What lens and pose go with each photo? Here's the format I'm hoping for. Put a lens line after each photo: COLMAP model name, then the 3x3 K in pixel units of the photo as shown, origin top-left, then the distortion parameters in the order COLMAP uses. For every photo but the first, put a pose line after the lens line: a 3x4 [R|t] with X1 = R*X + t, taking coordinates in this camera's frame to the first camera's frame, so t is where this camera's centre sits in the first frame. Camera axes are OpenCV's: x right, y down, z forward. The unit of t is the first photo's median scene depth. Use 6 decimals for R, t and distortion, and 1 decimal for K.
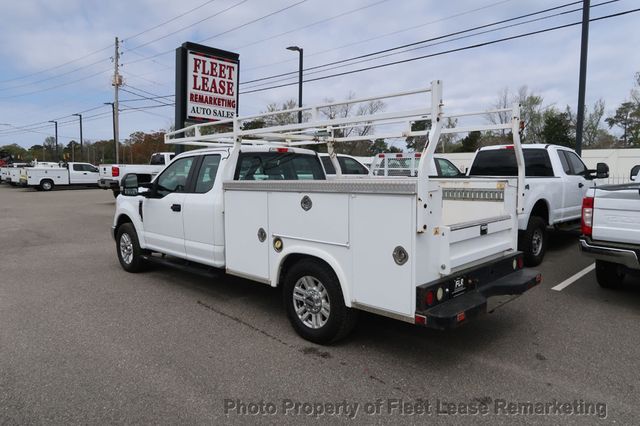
lens RADIAL K [[444.2, 0, 318.2], [0, 444.2, 208.4], [0, 0, 1]] dist [-0.034088, 0.018269]
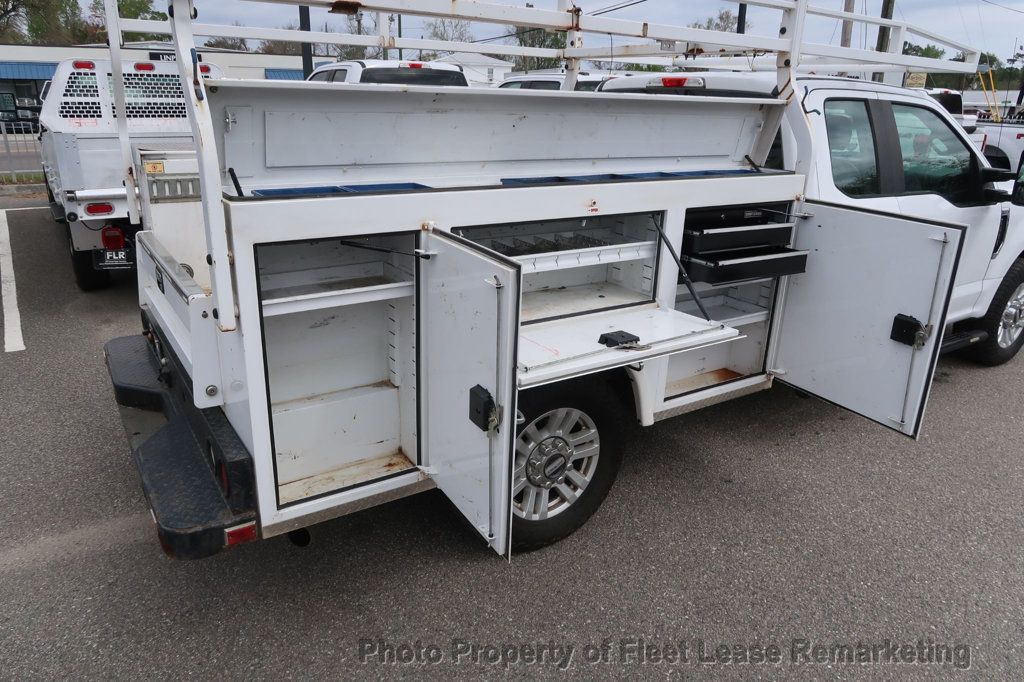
lens RADIAL K [[710.7, 0, 507.7], [0, 710.7, 342.4], [0, 0, 1]] dist [-0.034088, 0.018269]
pose [[0.168222, -0.327362, 0.929804, -0.831007], [0.062845, 0.944889, 0.321303, -0.119284], [-0.983744, 0.004384, 0.179524, 0.999743]]
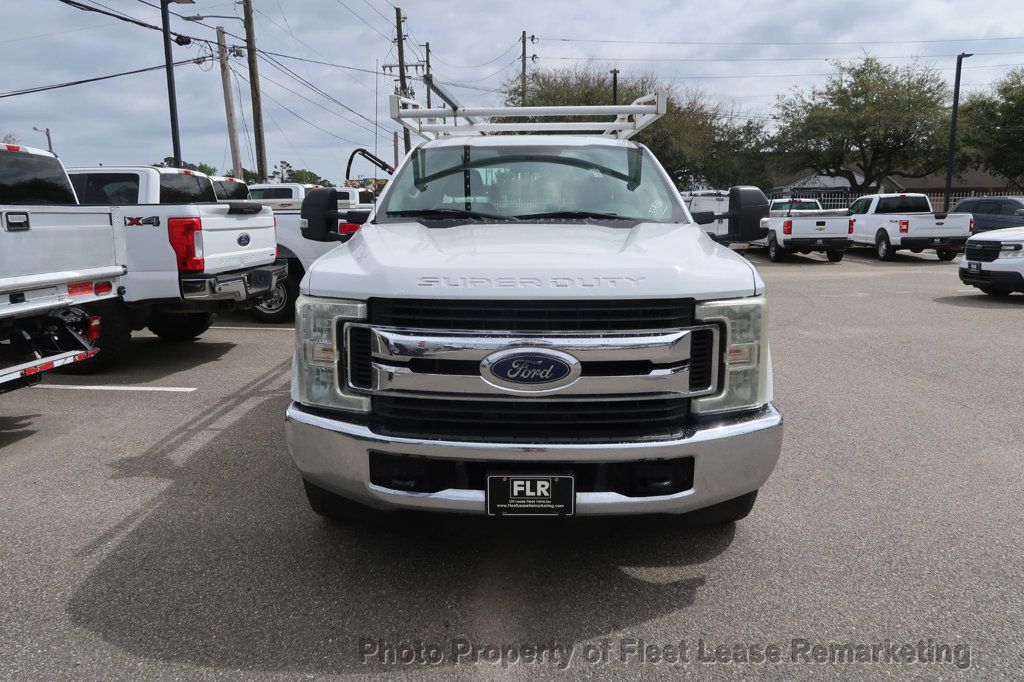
lens RADIAL K [[710.7, 0, 505.3], [0, 710.7, 343.4], [0, 0, 1]] dist [-0.034088, 0.018269]
pose [[-0.676067, -0.131623, 0.724989, -0.781723], [0.066711, 0.968941, 0.238122, -0.109136], [-0.733814, 0.209351, -0.646288, 1.641336]]
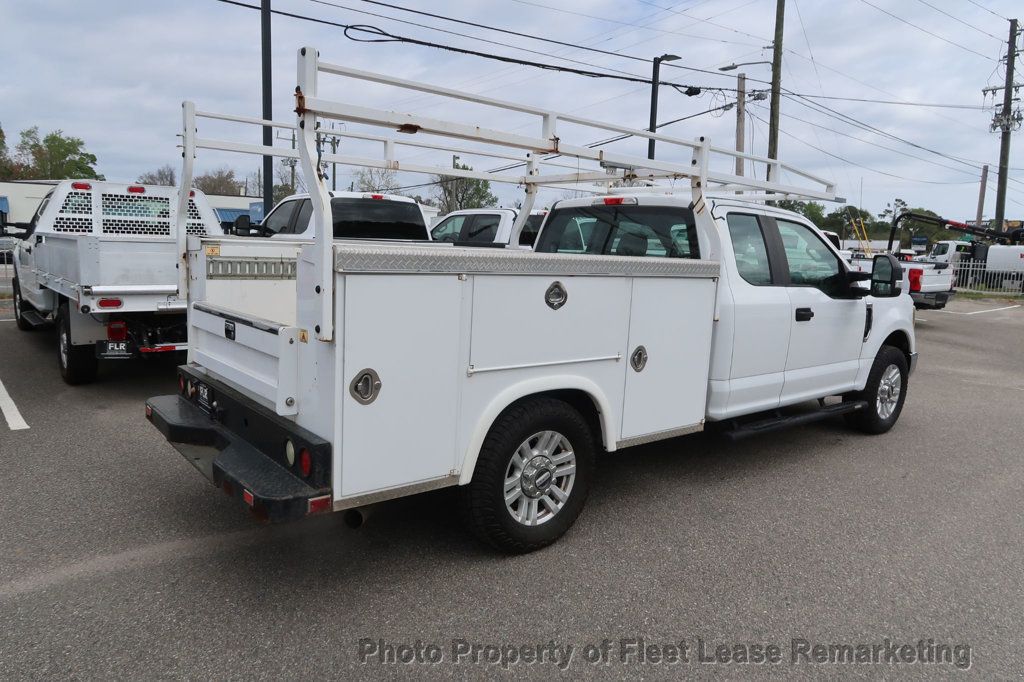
lens RADIAL K [[710.7, 0, 507.8], [0, 710.7, 343.6], [0, 0, 1]] dist [-0.034088, 0.018269]
pose [[0.061565, -0.144632, 0.987568, -0.986194], [0.046609, 0.988782, 0.141904, -0.085336], [-0.997014, 0.037294, 0.067616, 1.039131]]
